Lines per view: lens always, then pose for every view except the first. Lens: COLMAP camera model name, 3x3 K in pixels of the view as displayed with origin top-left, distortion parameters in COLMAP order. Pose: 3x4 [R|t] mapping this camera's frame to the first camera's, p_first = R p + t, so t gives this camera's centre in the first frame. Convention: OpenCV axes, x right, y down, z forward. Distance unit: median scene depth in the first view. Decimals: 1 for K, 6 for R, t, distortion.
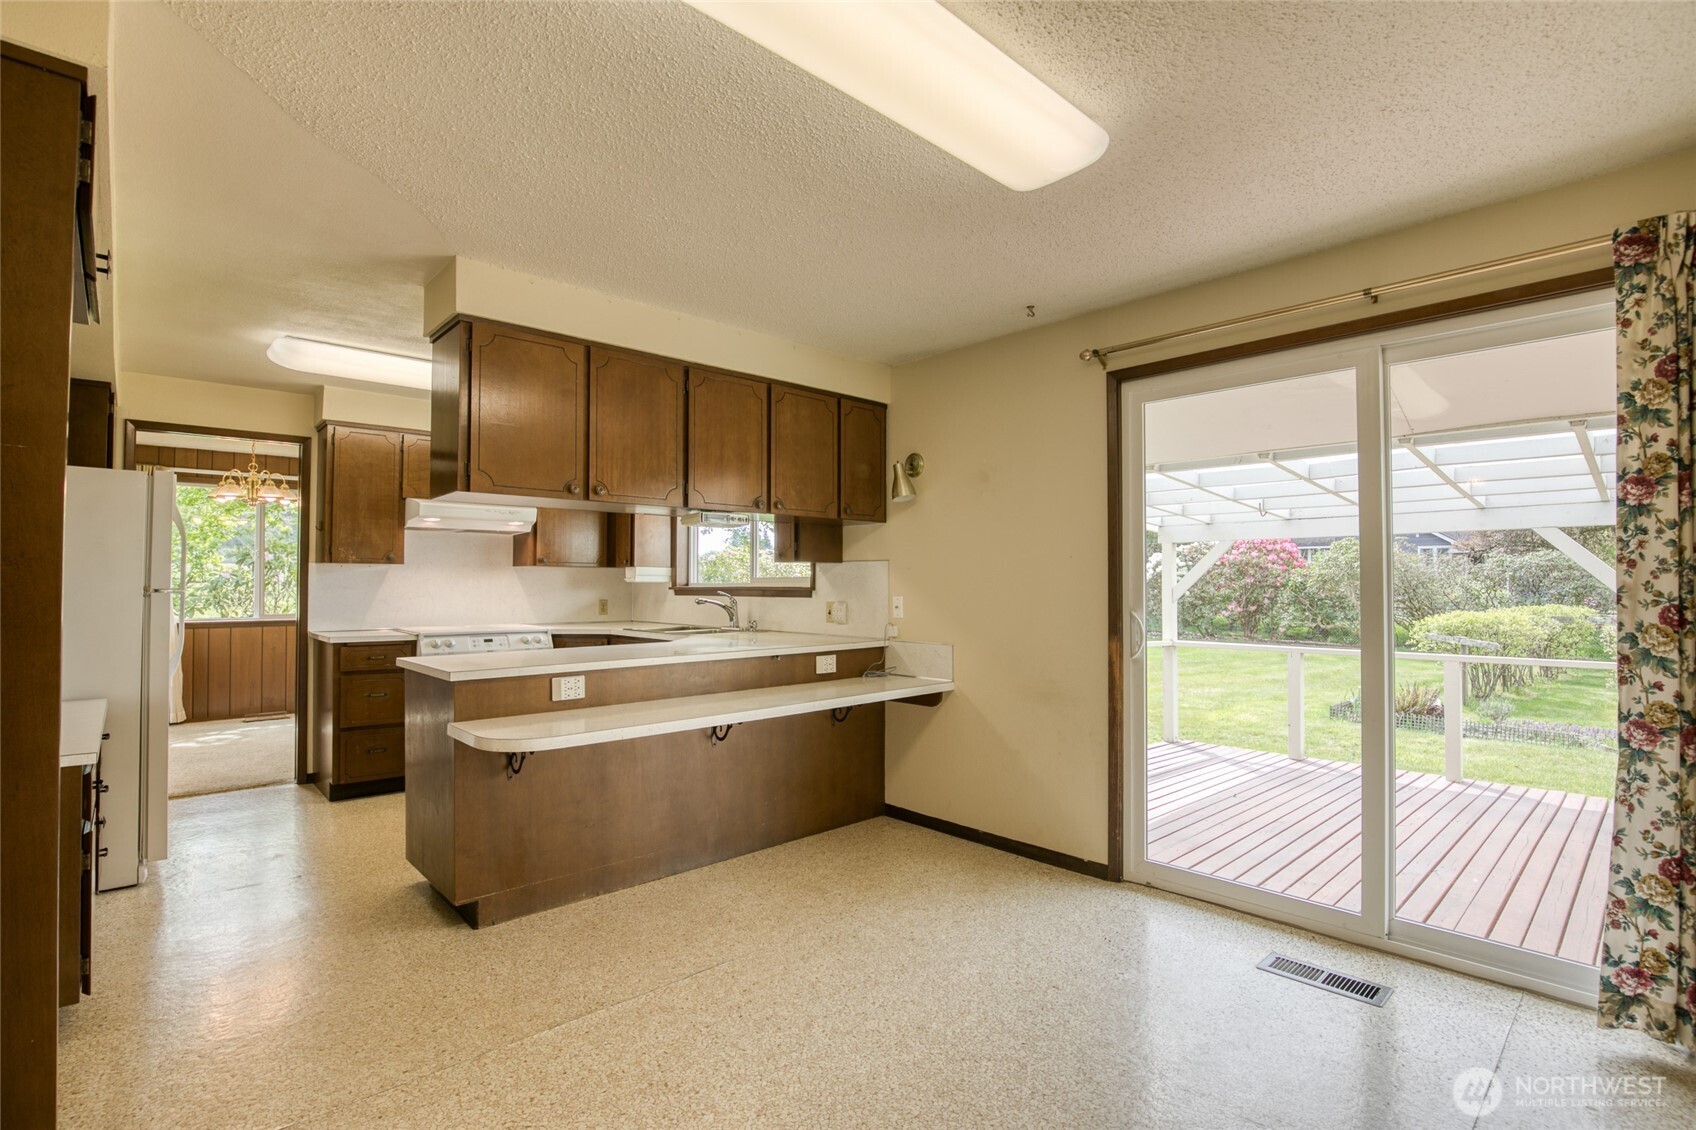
lens RADIAL K [[797.2, 0, 850.4], [0, 797.2, 567.9], [0, 0, 1]] dist [-0.025355, 0.001833]
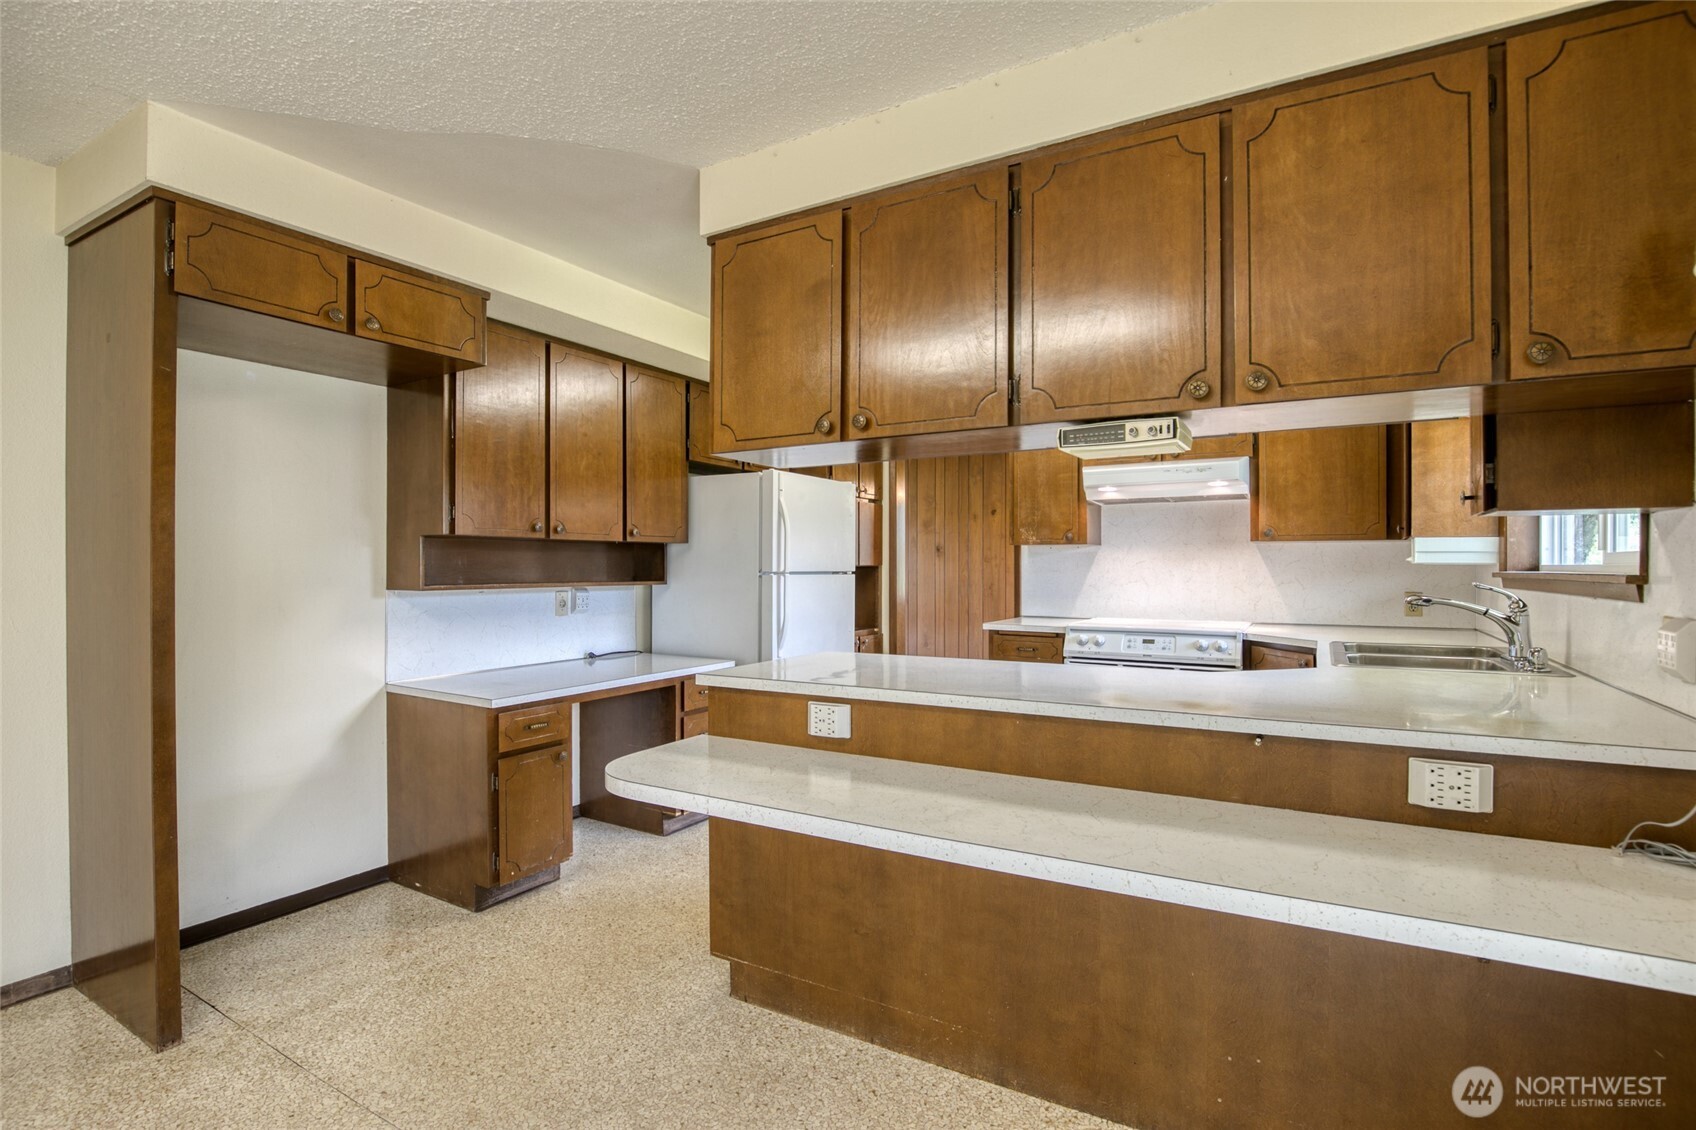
lens RADIAL K [[797.2, 0, 850.4], [0, 797.2, 567.9], [0, 0, 1]] dist [-0.025355, 0.001833]
pose [[0.287796, 0.001059, -0.957691, 0.191849], [0.019880, 0.999777, 0.007080, 0.010029], [0.957485, -0.021076, 0.287711, 0.510671]]
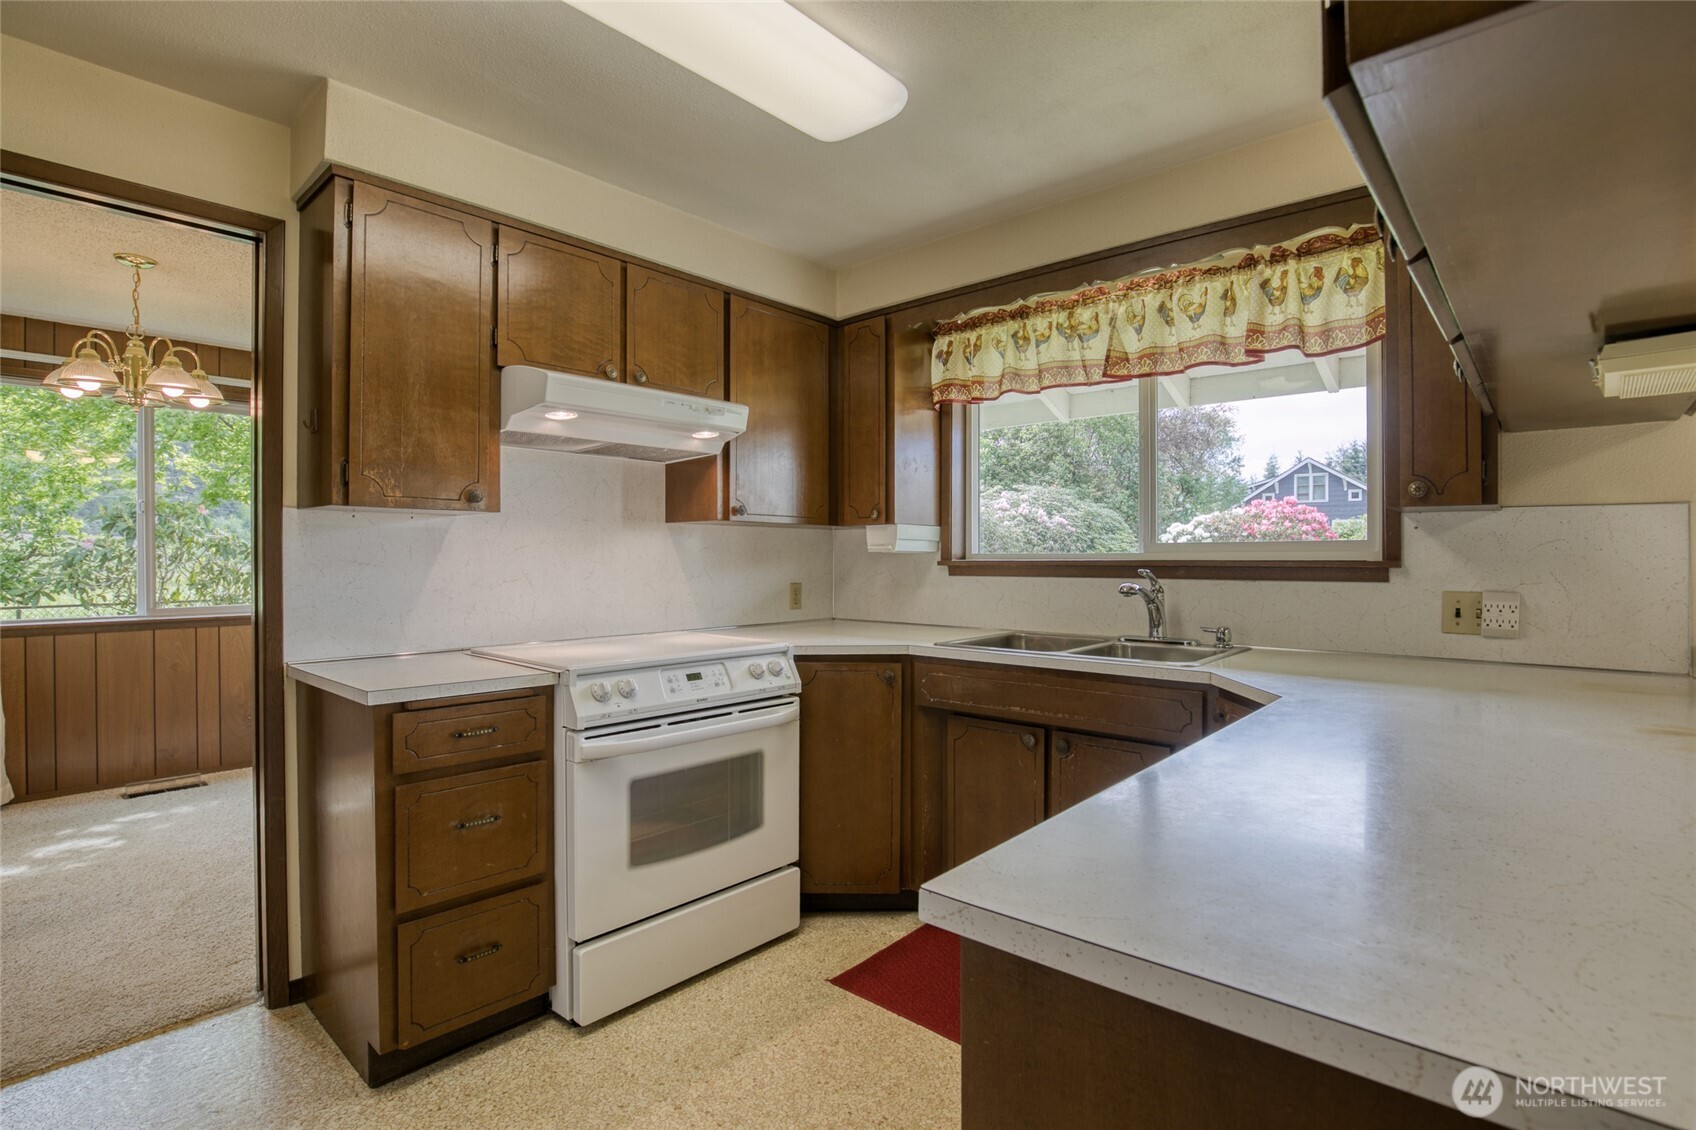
lens RADIAL K [[819.6, 0, 852.9], [0, 819.6, 562.7], [0, 0, 1]] dist [-0.018746, 0.000568]
pose [[0.996304, -0.001902, 0.085873, -0.406530], [-0.000382, 0.999647, 0.026565, 0.011947], [-0.085893, -0.026500, 0.995952, 0.517053]]
